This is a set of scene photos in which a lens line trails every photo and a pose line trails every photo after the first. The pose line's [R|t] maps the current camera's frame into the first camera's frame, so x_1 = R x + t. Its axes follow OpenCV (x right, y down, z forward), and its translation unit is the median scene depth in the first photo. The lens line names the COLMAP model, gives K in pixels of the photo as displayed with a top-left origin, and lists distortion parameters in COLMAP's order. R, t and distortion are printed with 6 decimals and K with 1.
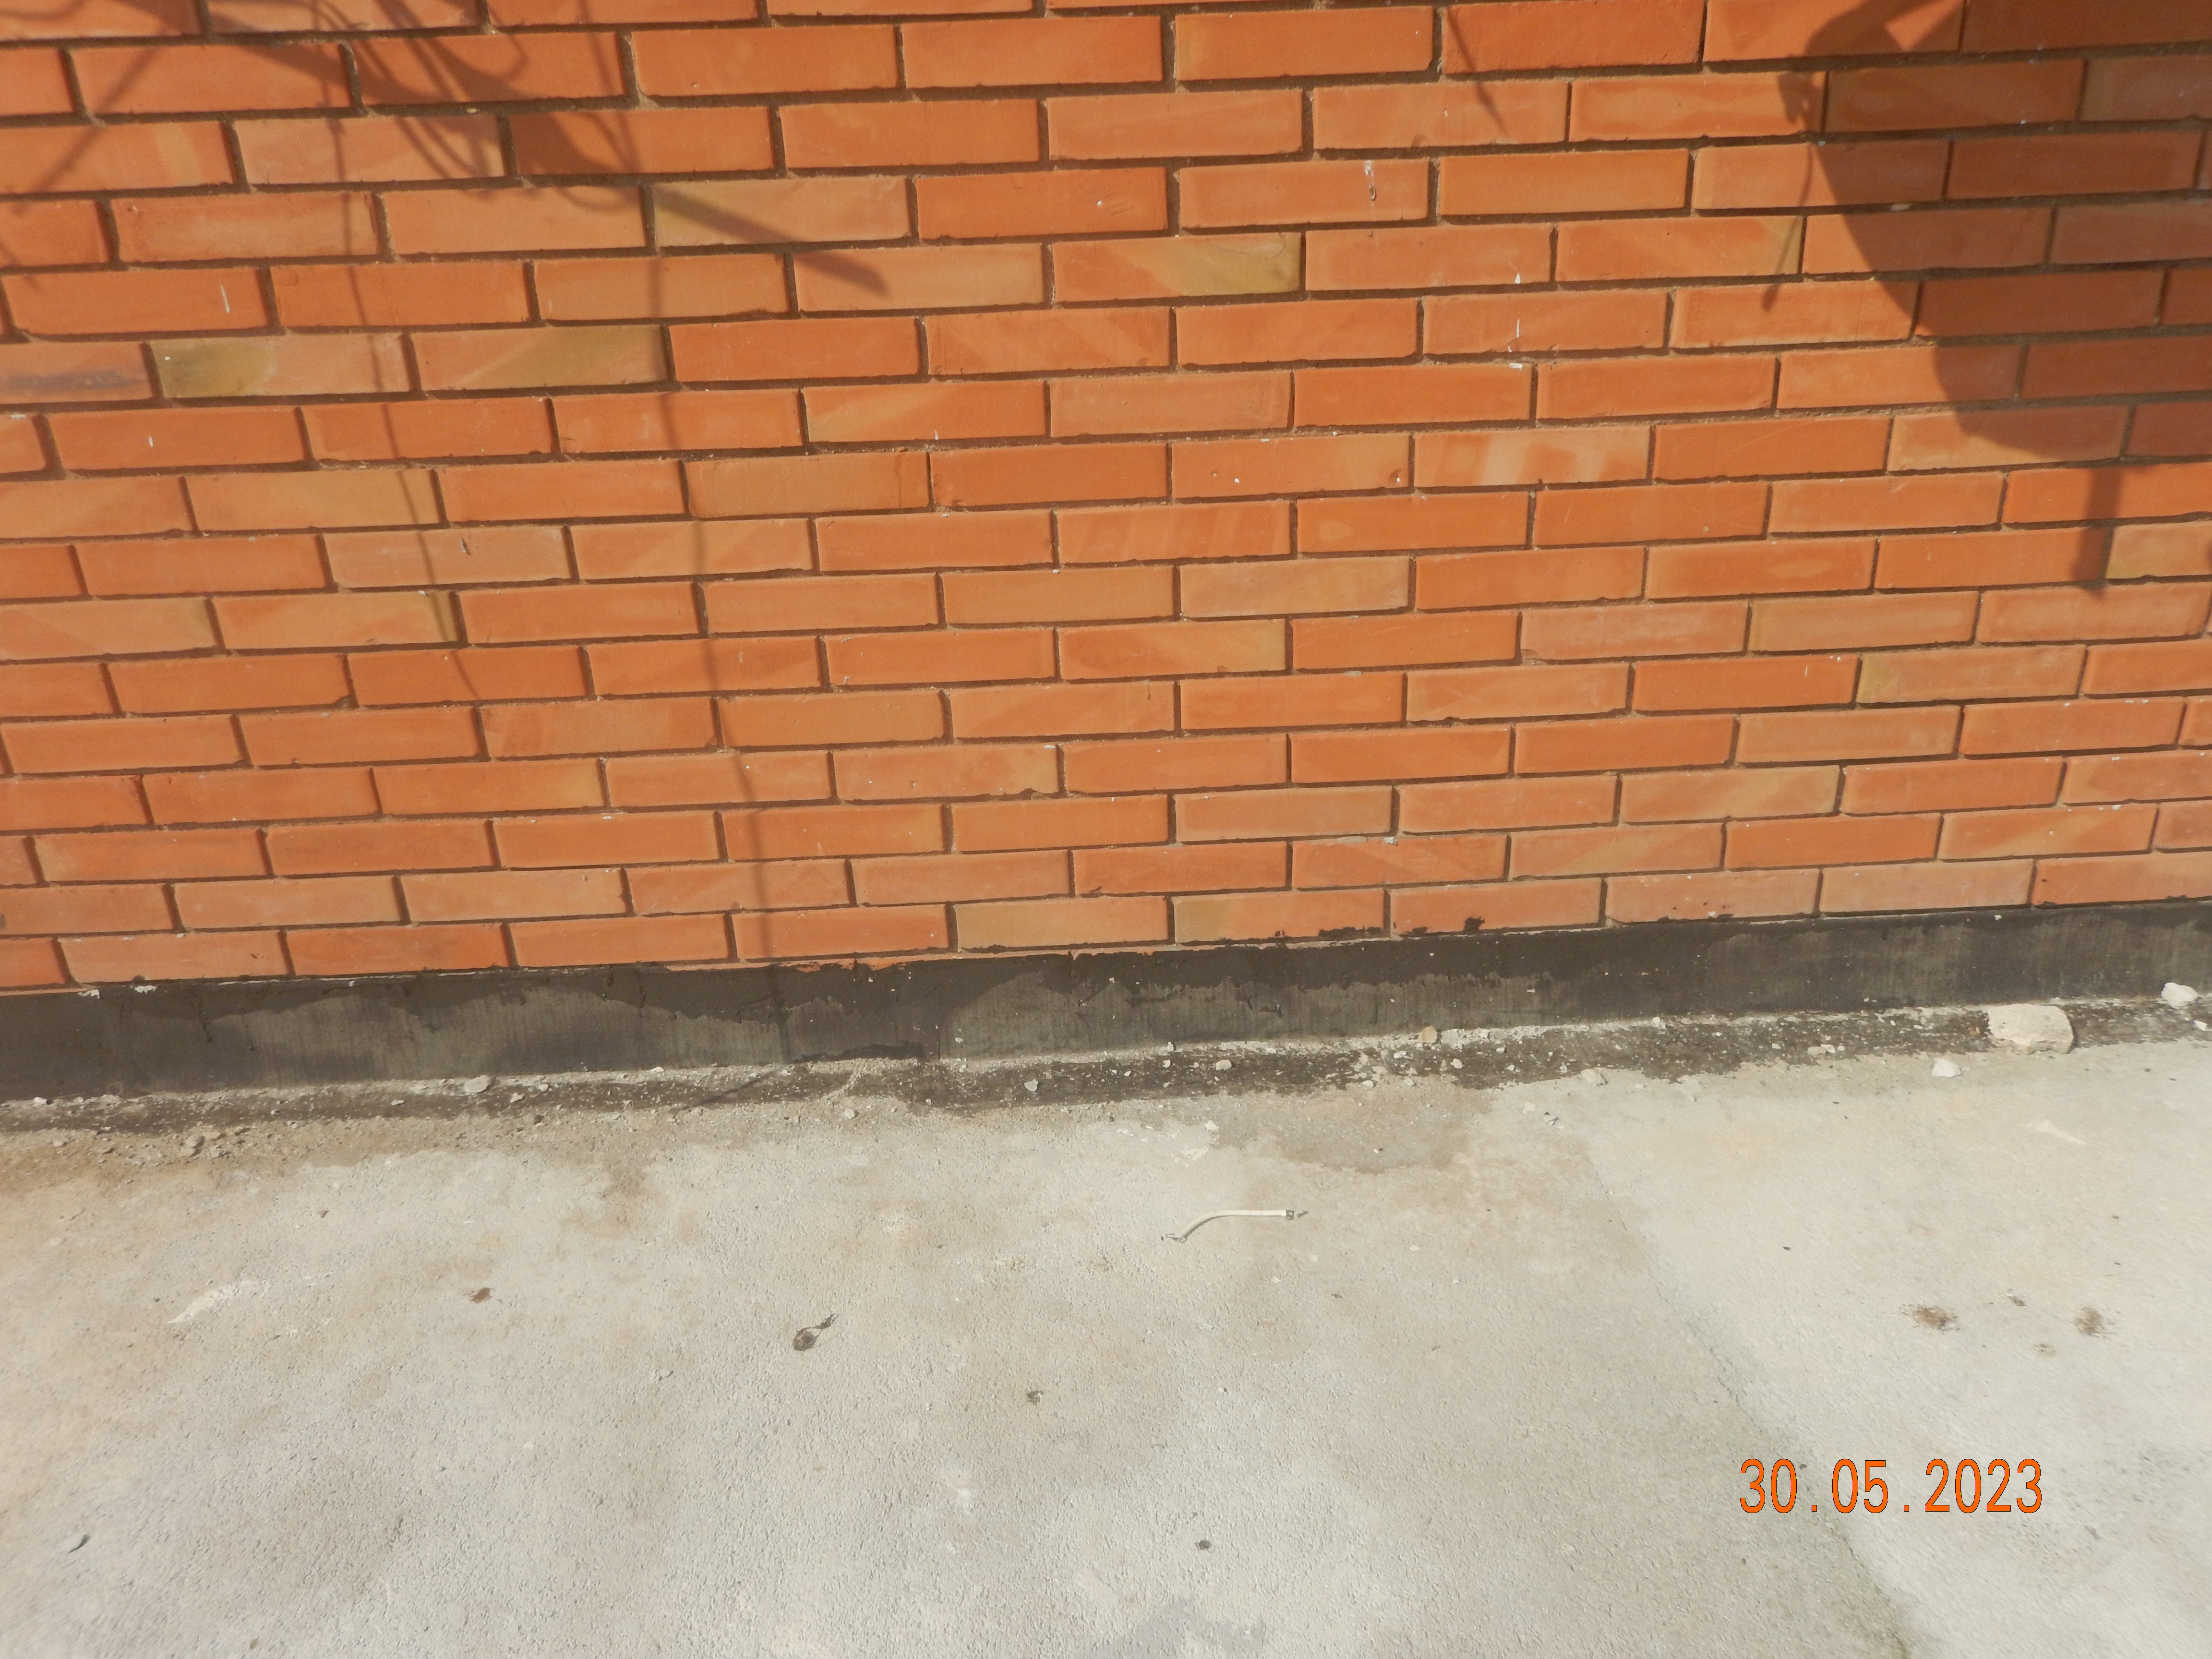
lens RADIAL K [[1889.6, 0, 1102.6], [0, 1889.6, 839.7], [0, 0, 1]] dist [0.020529, -0.011426]
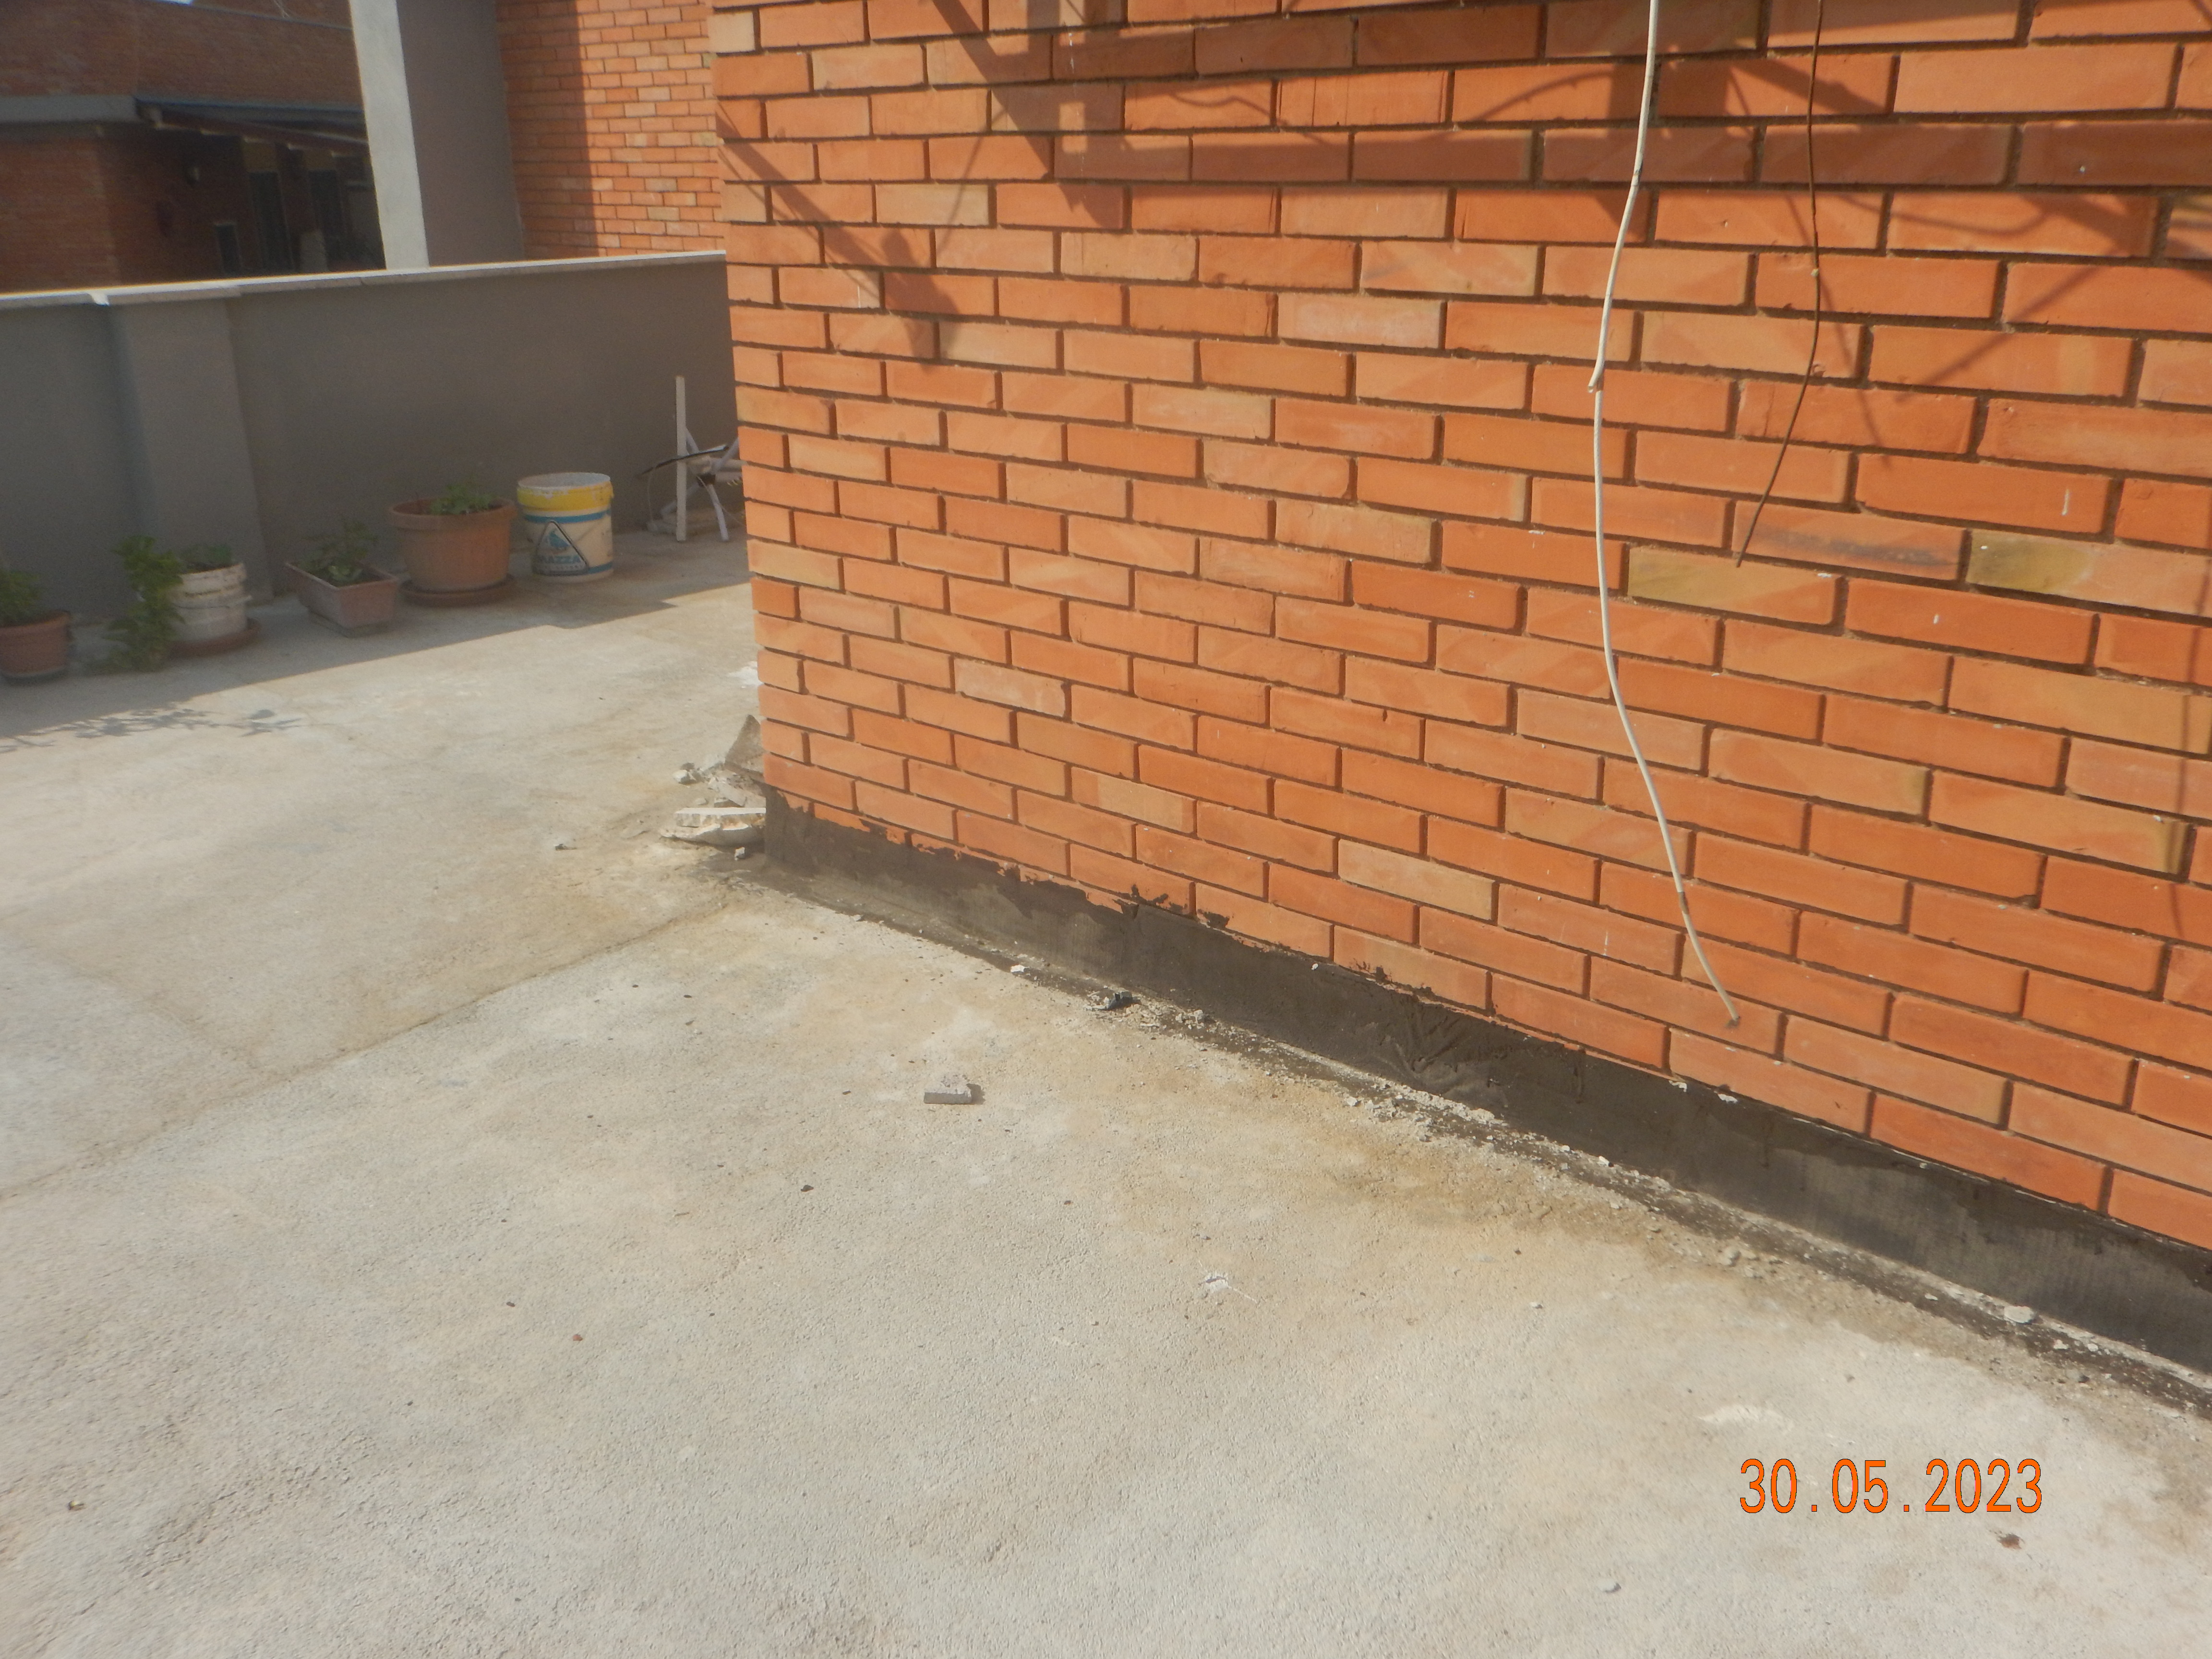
lens RADIAL K [[1889.6, 0, 1107.5], [0, 1889.6, 817.0], [0, 0, 1]] dist [0.020529, -0.011426]
pose [[0.734946, 0.256012, -0.627942, -0.139374], [-0.311347, 0.950020, 0.022921, 0.013081], [0.602426, 0.178663, 0.777922, -0.071305]]
